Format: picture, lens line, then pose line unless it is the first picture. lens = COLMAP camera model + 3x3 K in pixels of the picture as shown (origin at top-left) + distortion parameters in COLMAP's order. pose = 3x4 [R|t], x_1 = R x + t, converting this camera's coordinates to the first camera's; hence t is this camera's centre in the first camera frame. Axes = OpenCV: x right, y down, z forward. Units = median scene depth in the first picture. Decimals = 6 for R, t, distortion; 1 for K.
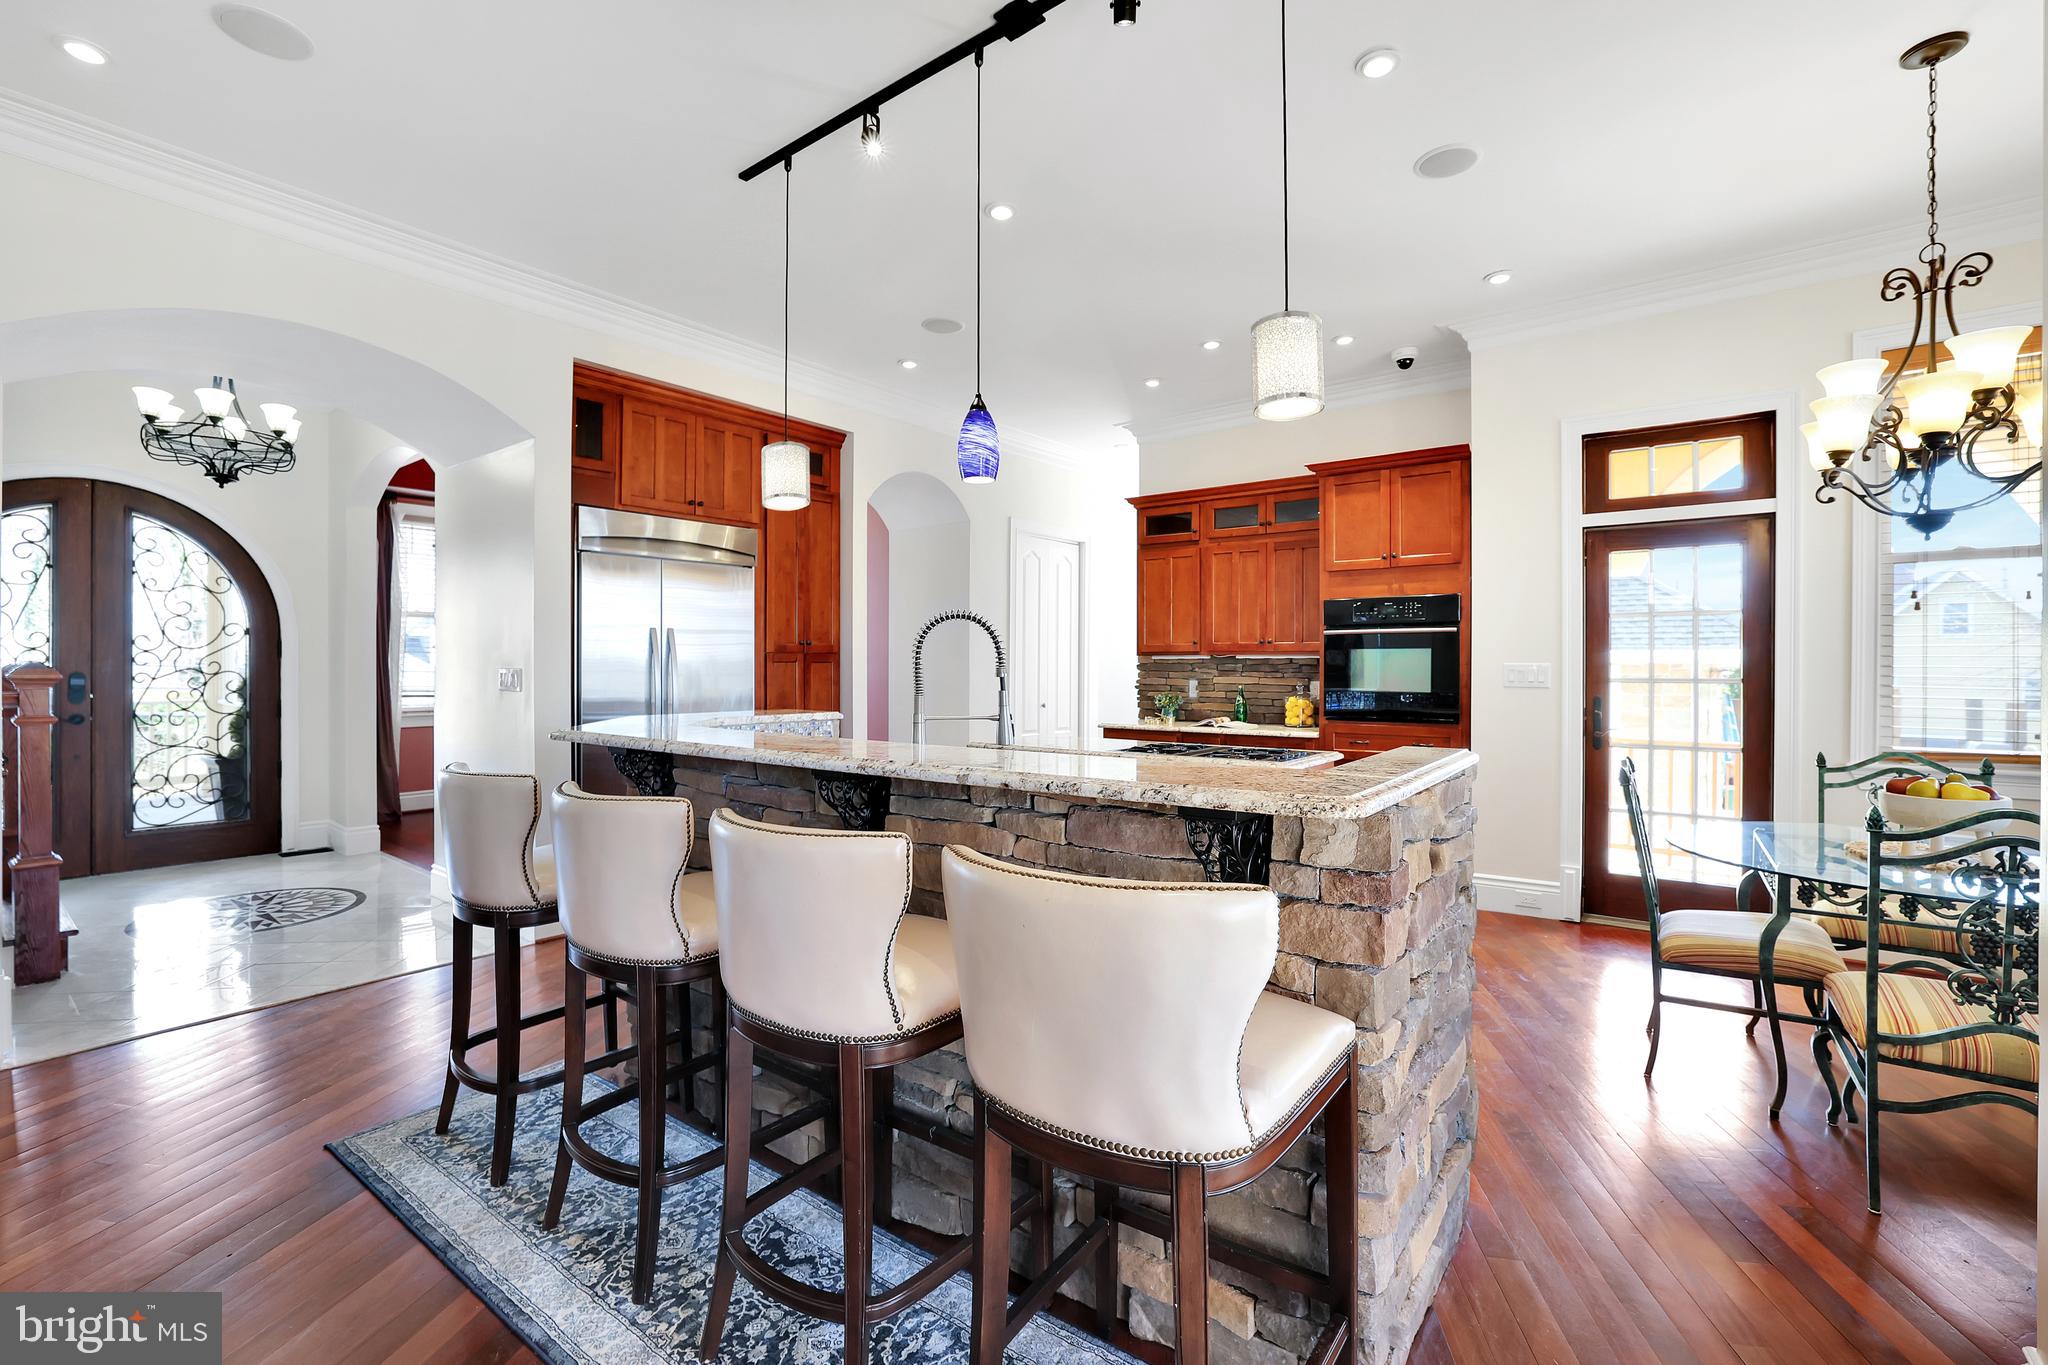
lens RADIAL K [[886.3, 0, 1025.5], [0, 886.3, 672.7], [0, 0, 1]] dist [-0.037088, 0.001812]
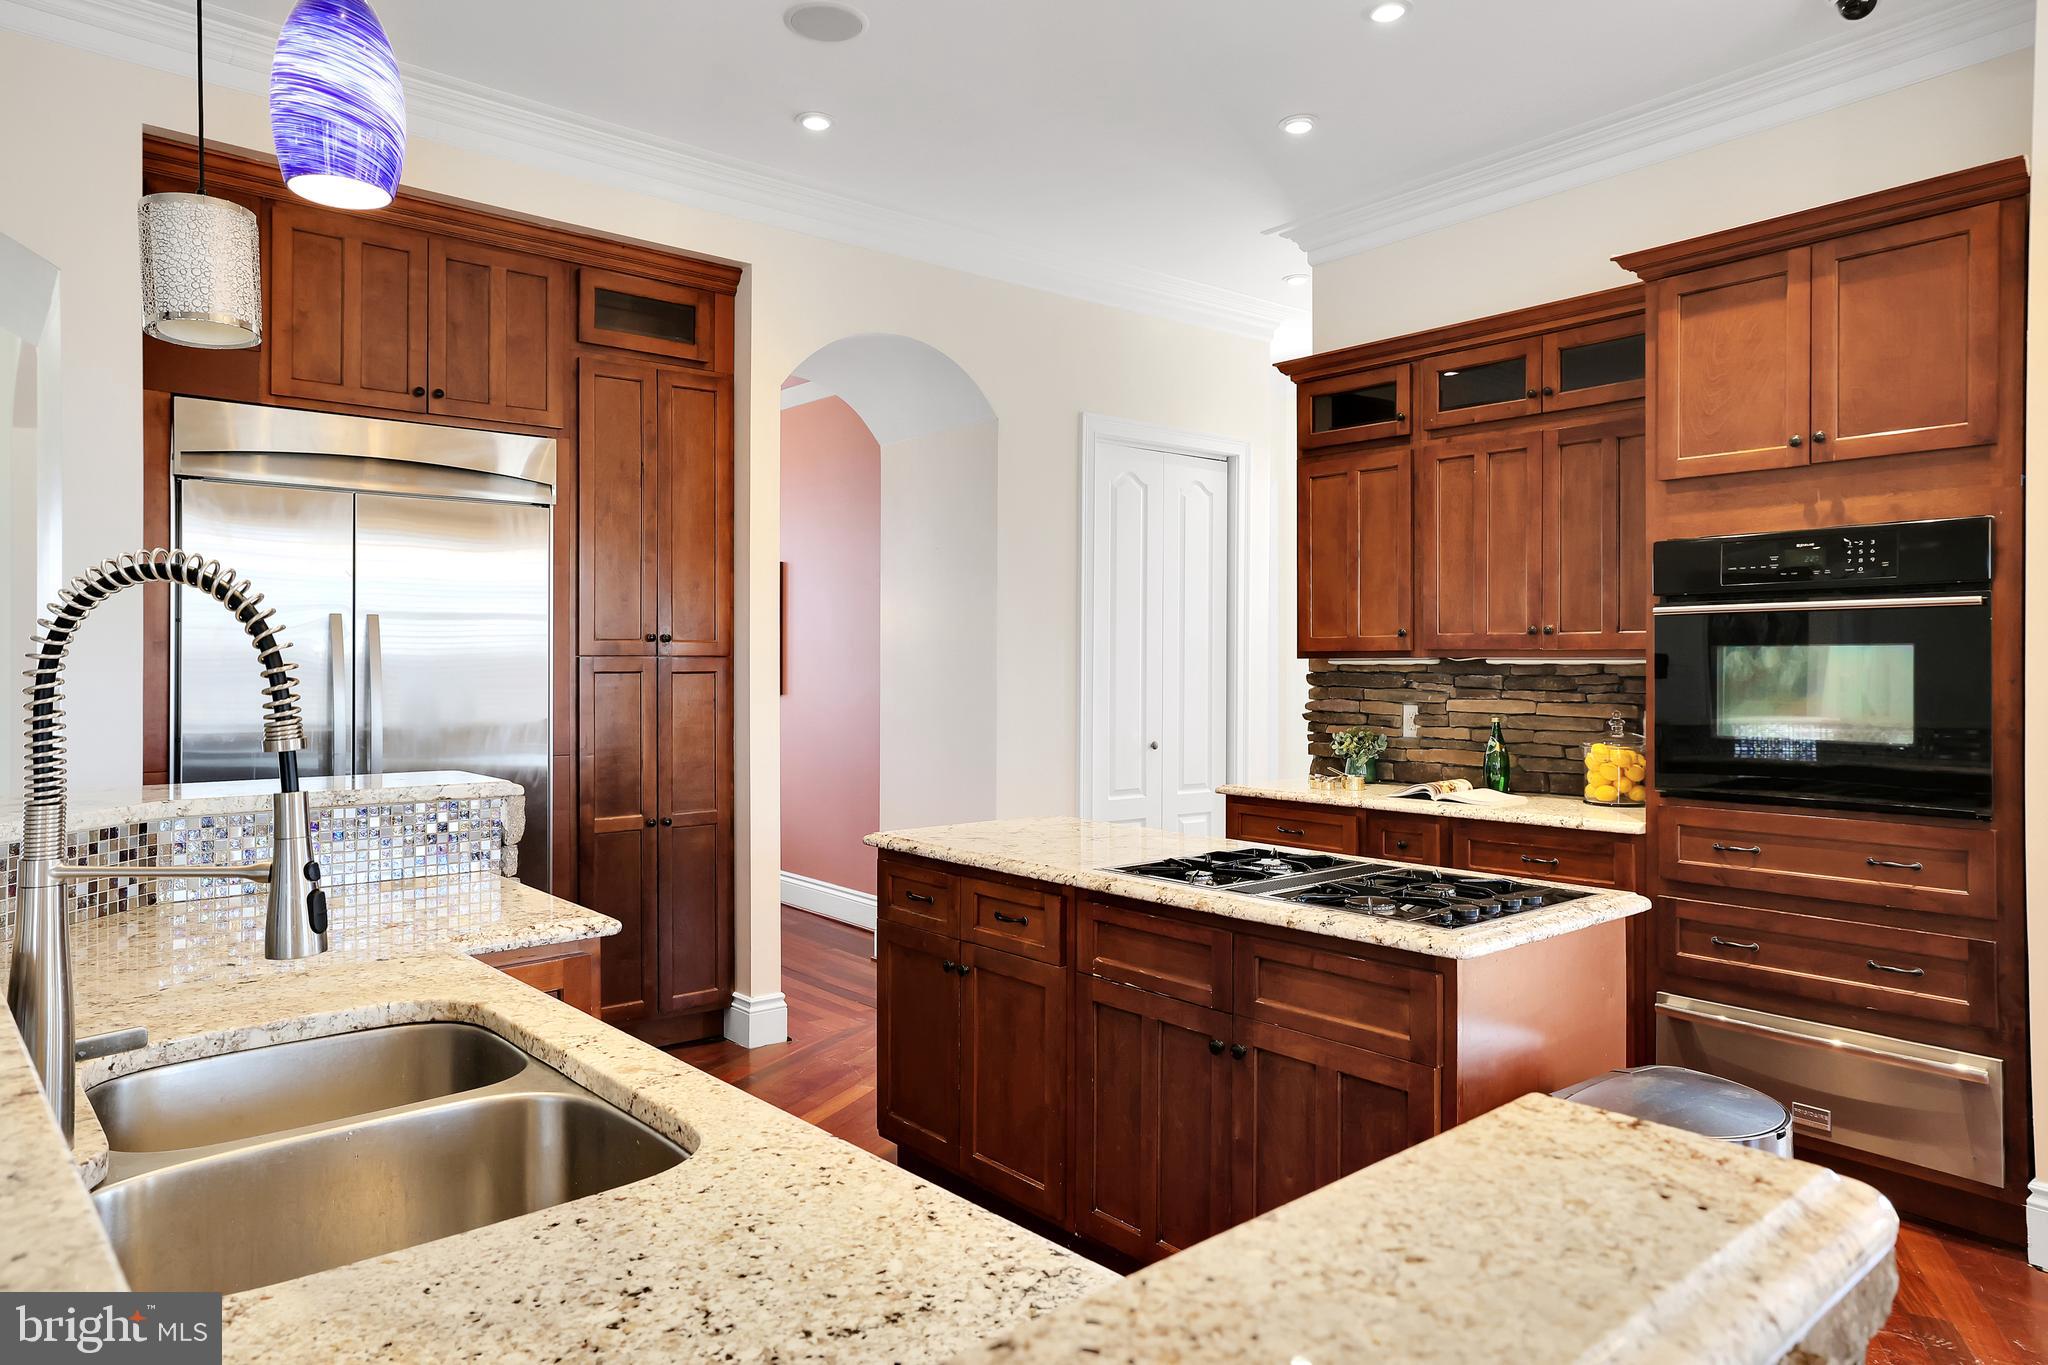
lens RADIAL K [[1270.2, 0, 1001.7], [0, 1270.2, 664.5], [0, 0, 1]] dist [0.018816, 0.005528]
pose [[0.973970, 0.000058, -0.226676, 0.154178], [-0.001898, 0.999967, -0.007900, -0.011082], [0.226668, 0.008125, 0.973938, 0.259225]]
